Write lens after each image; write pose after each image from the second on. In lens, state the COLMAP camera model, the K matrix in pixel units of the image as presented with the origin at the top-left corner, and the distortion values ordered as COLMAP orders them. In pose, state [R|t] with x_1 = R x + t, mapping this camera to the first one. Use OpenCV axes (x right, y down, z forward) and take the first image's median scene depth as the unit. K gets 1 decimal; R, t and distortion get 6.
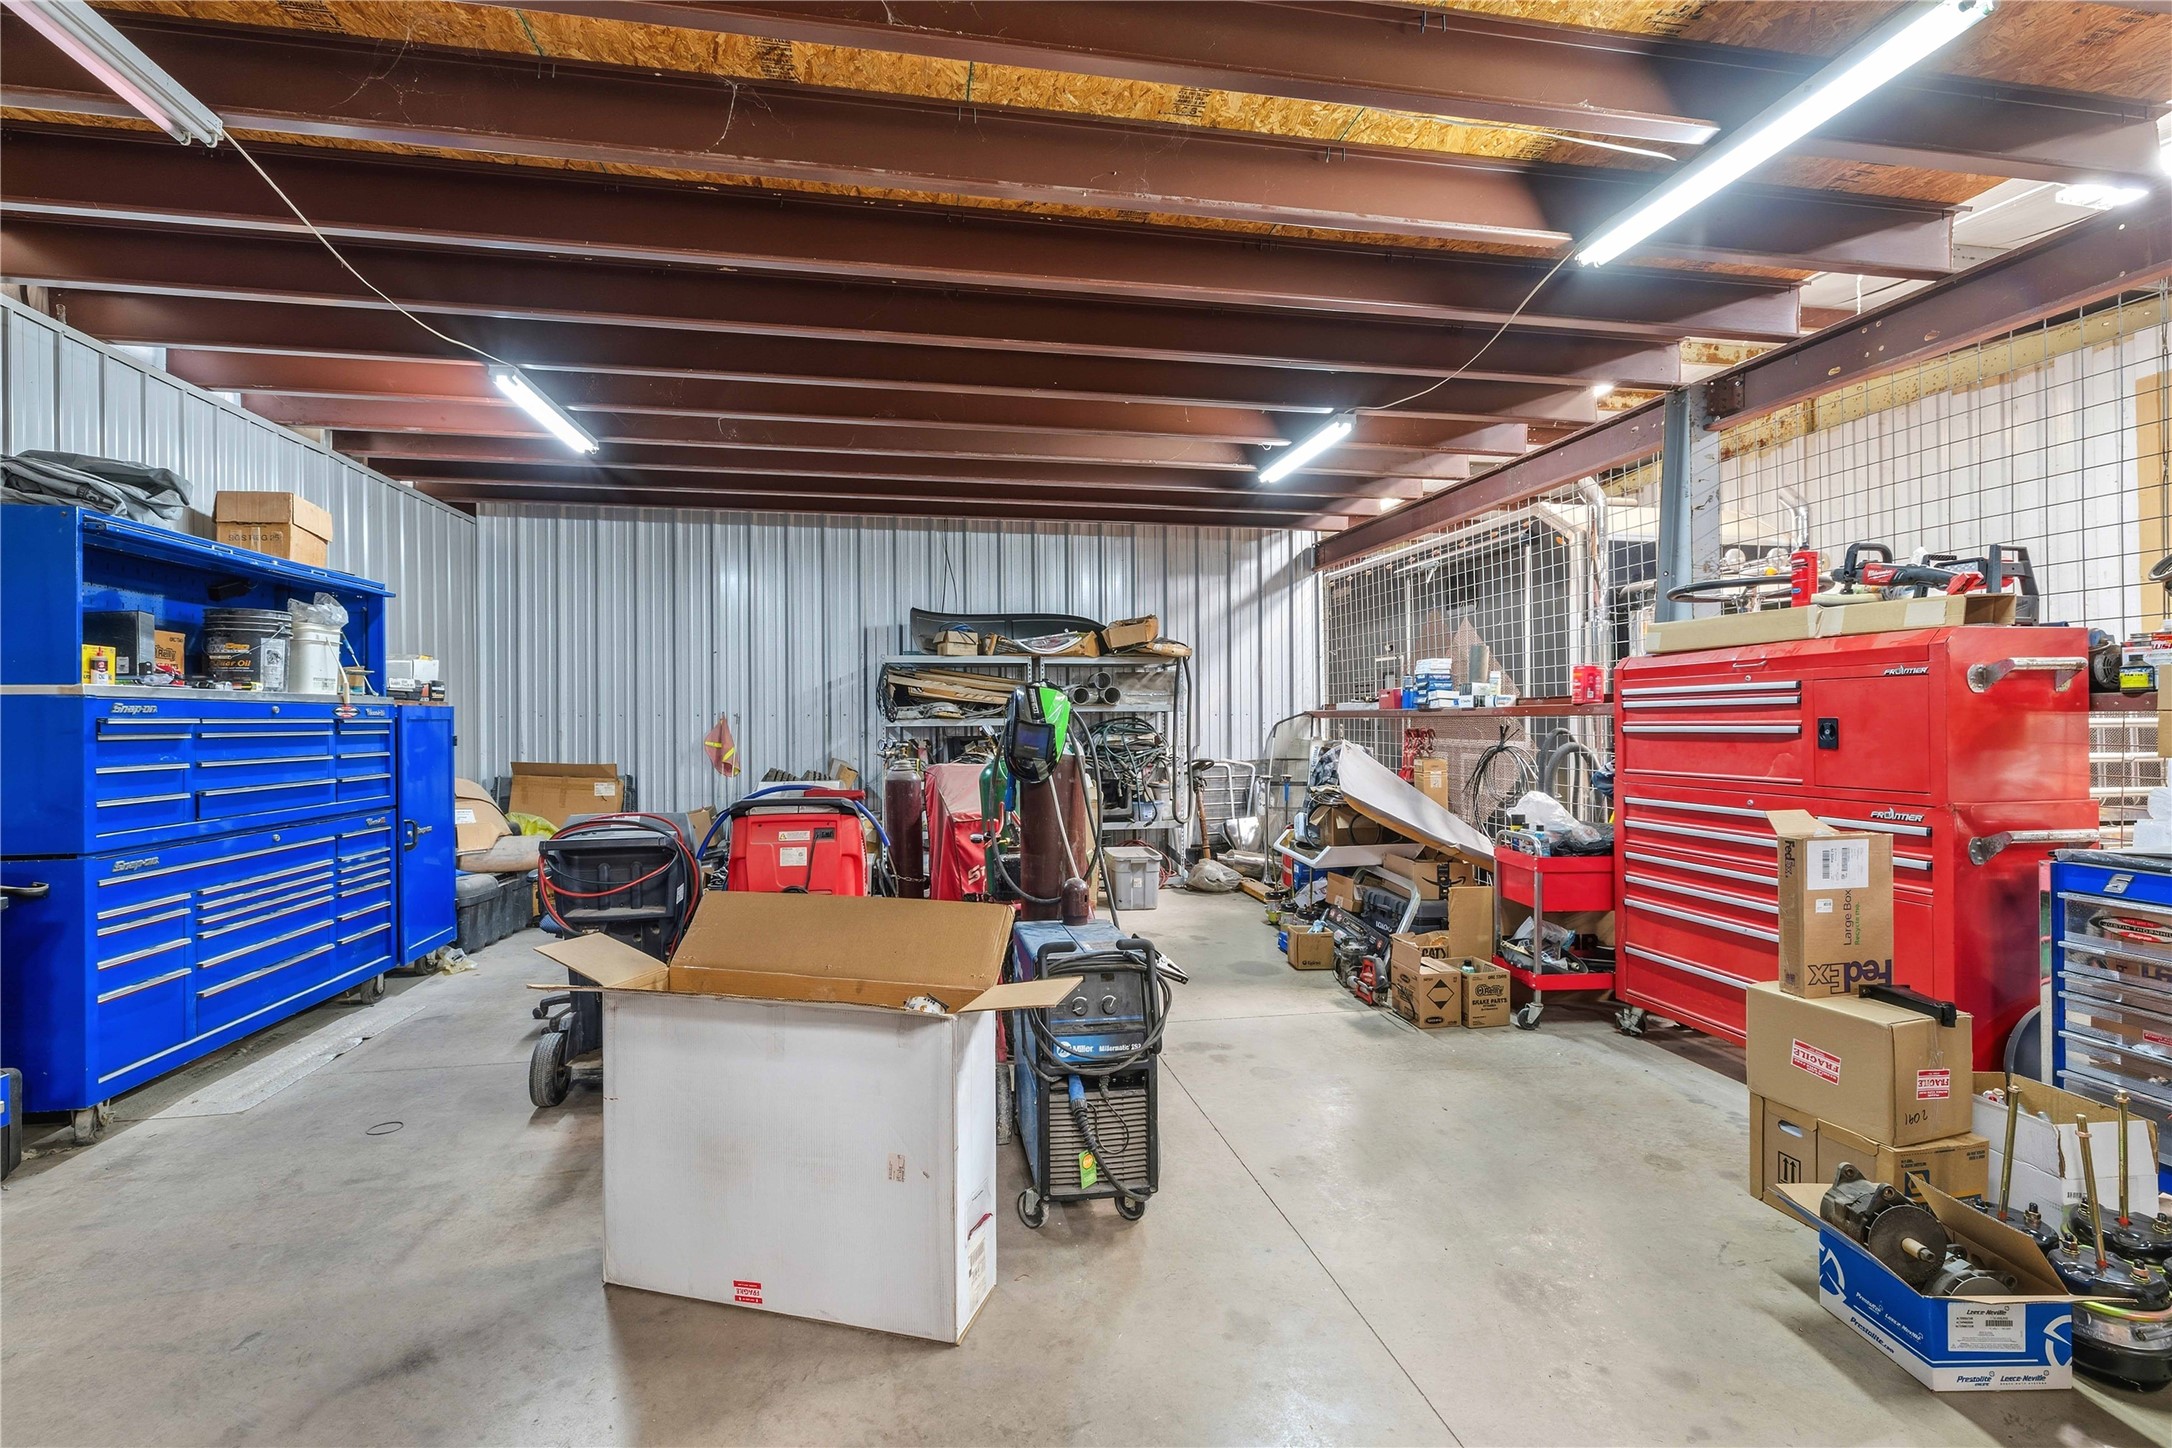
lens RADIAL K [[949.6, 0, 1070.3], [0, 949.6, 720.1], [0, 0, 1]] dist [0.000674, -0.000217]
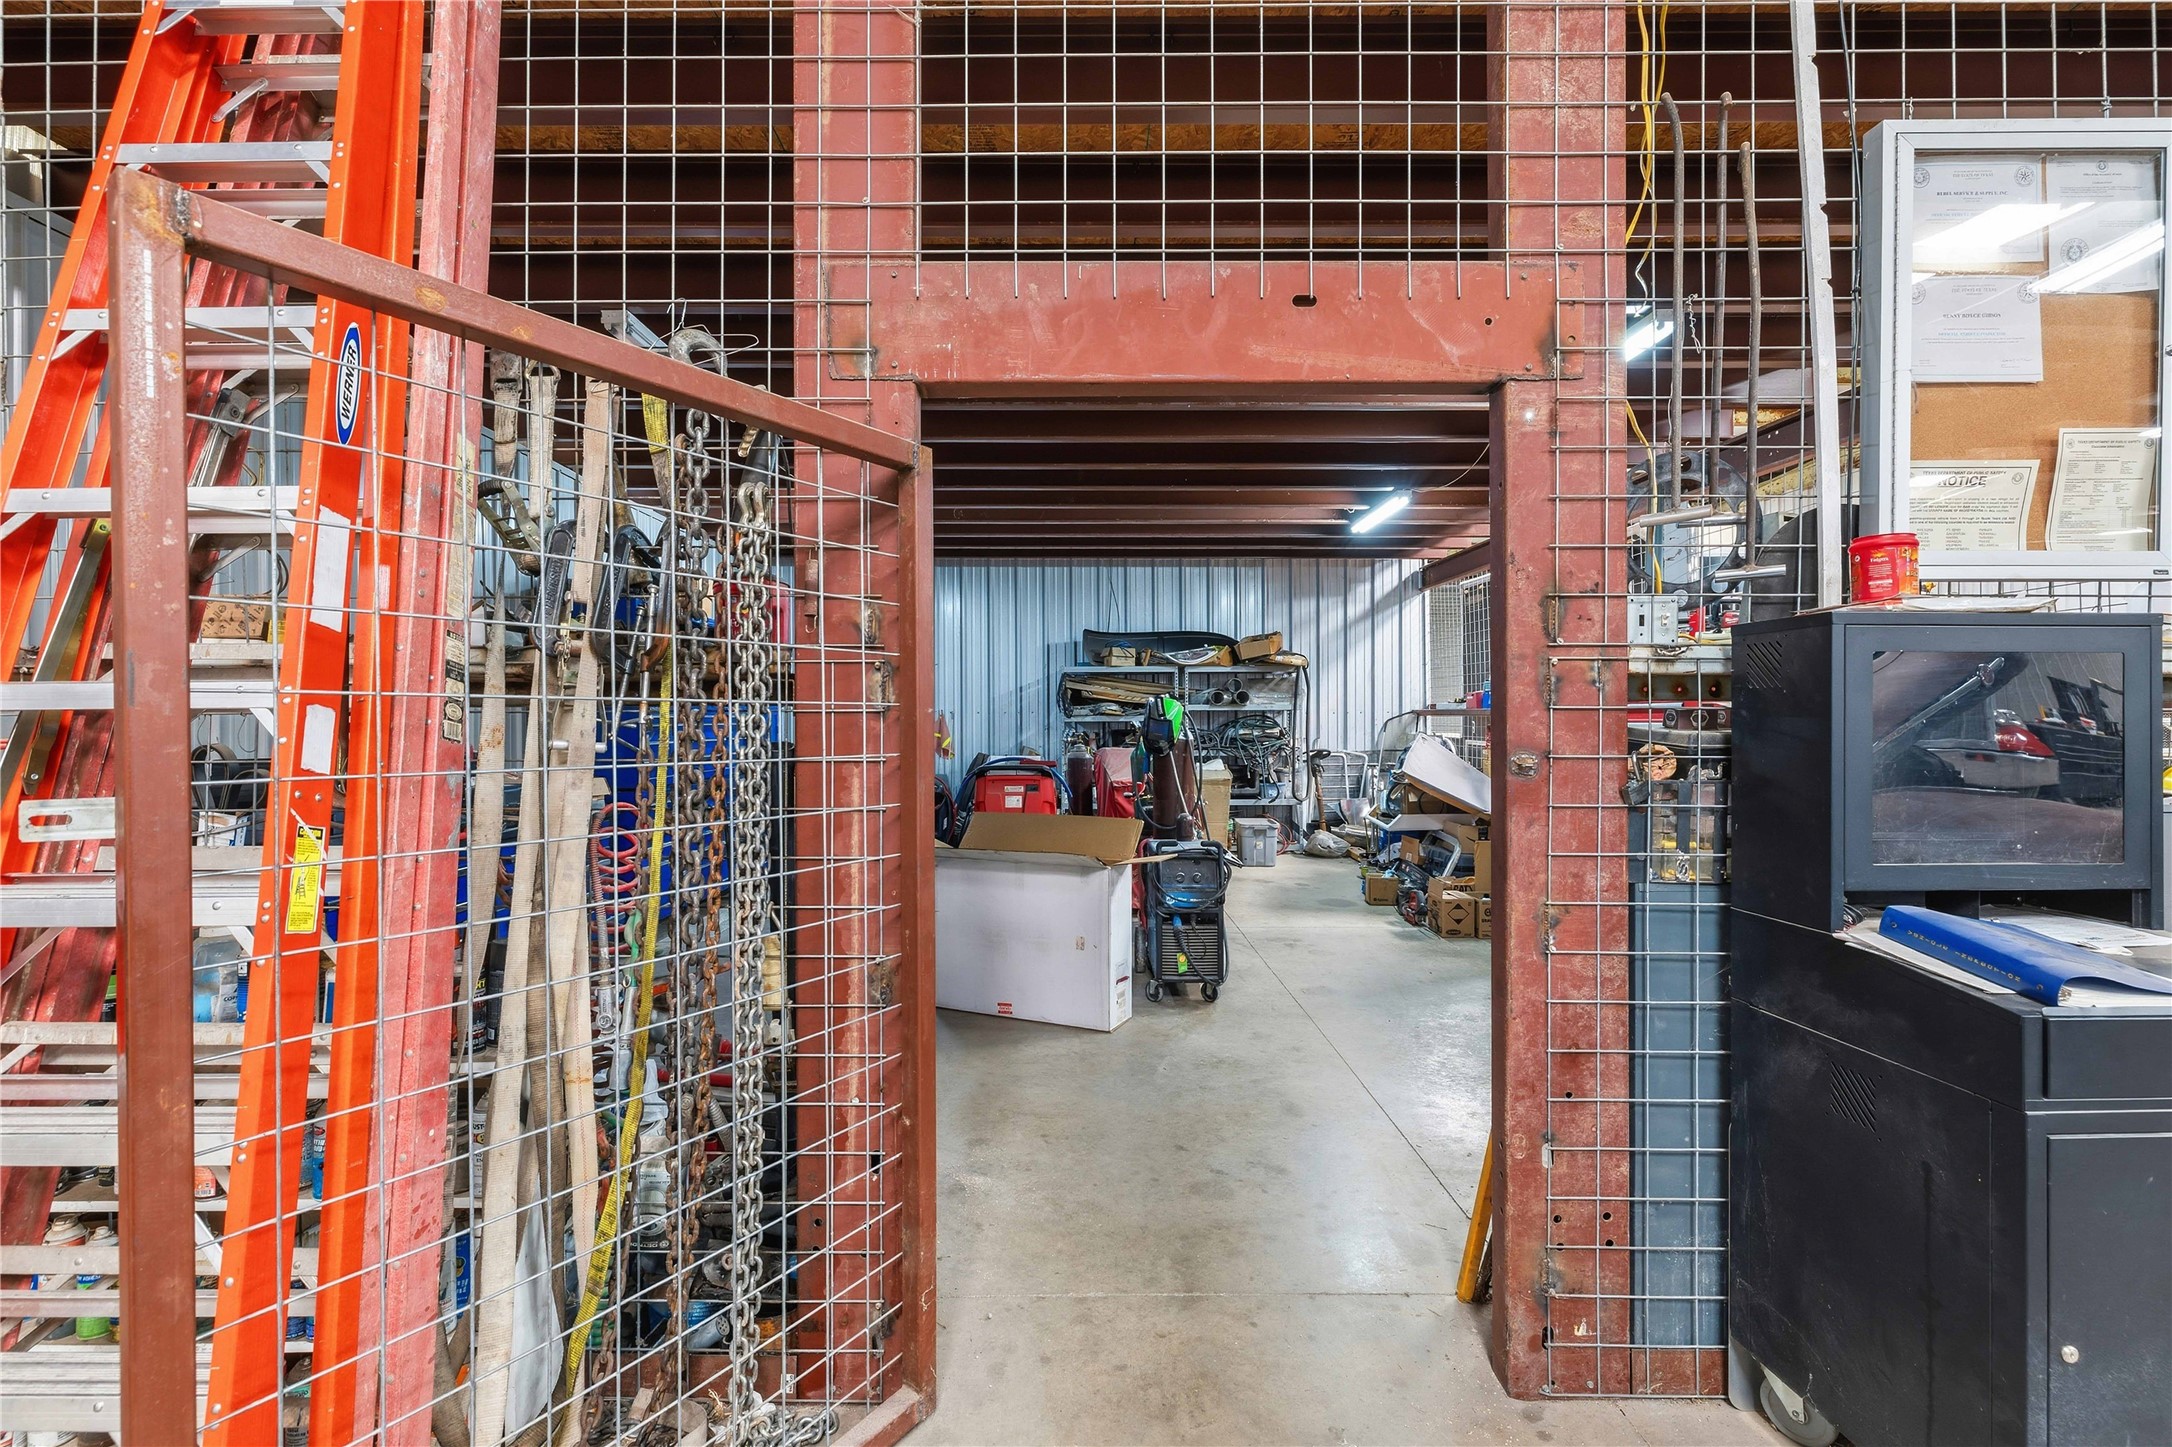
lens RADIAL K [[949.6, 0, 1070.3], [0, 949.6, 719.6], [0, 0, 1]] dist [0.000674, -0.000217]
pose [[0.984445, 0.003148, -0.175666, 0.040177], [-0.002511, 0.999989, 0.003846, -0.000921], [0.175677, -0.003345, 0.984442, -0.267686]]
